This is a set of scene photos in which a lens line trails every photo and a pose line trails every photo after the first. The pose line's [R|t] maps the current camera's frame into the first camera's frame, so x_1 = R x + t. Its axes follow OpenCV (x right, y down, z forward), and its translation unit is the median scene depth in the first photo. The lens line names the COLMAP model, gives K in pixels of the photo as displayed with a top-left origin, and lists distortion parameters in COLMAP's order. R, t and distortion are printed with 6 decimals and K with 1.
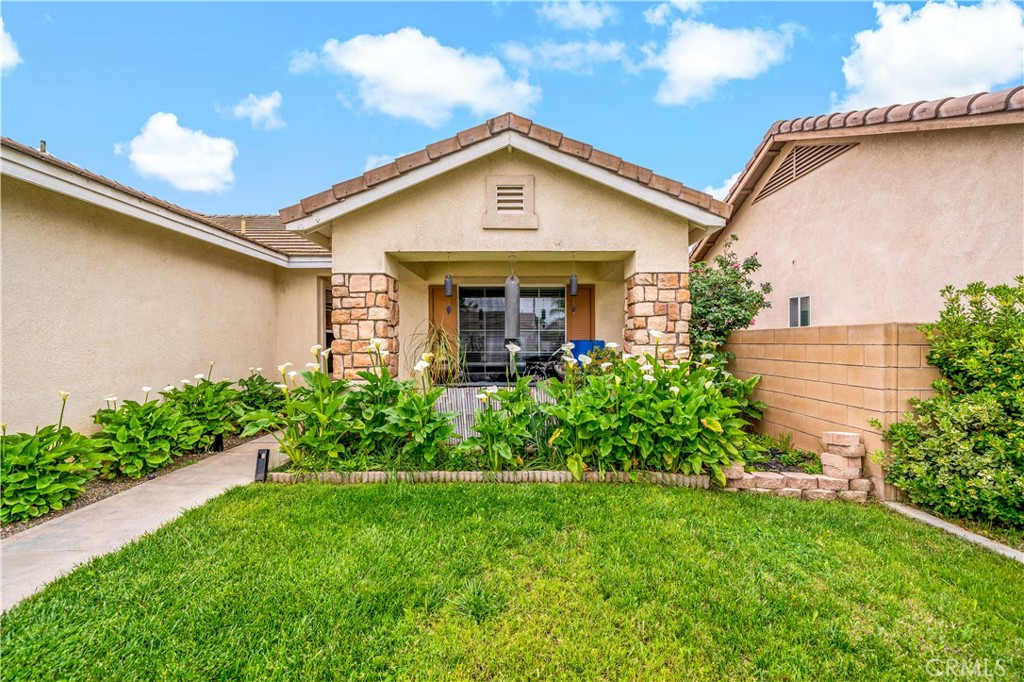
lens RADIAL K [[415.7, 0, 512.0], [0, 415.7, 341.0], [0, 0, 1]] dist [0.002122, 0.000144]
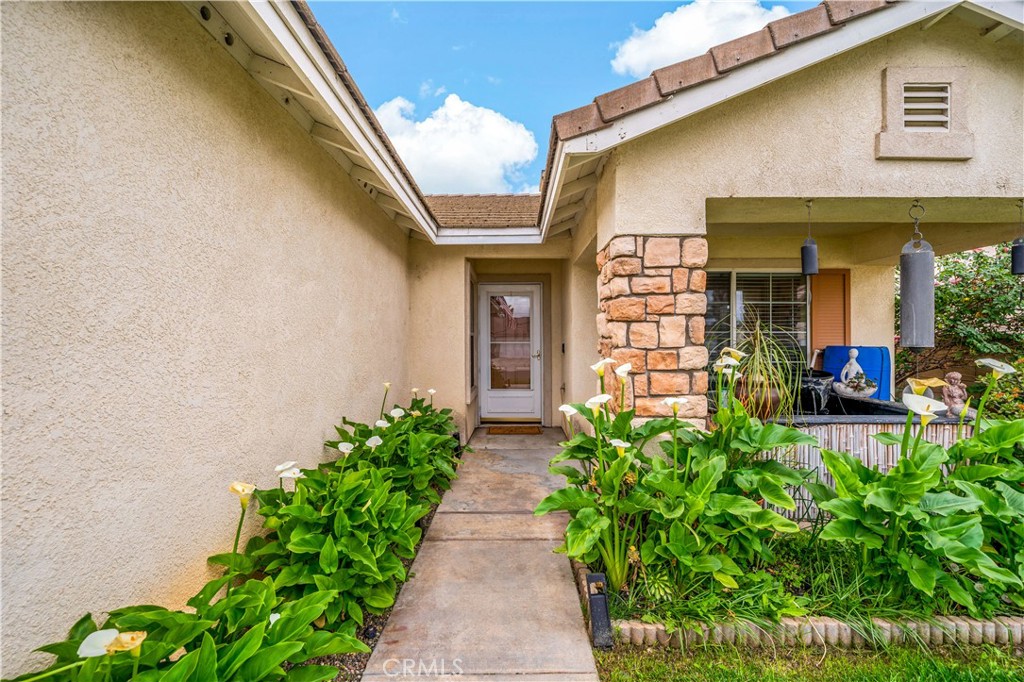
lens RADIAL K [[407.1, 0, 512.0], [0, 407.1, 341.0], [0, 0, 1]] dist [-0.001682, -0.000225]
pose [[0.999993, 0.000583, 0.003785, -0.581572], [-0.000570, 0.999993, -0.003561, -0.011535], [-0.003788, 0.003559, 0.999986, 0.431220]]
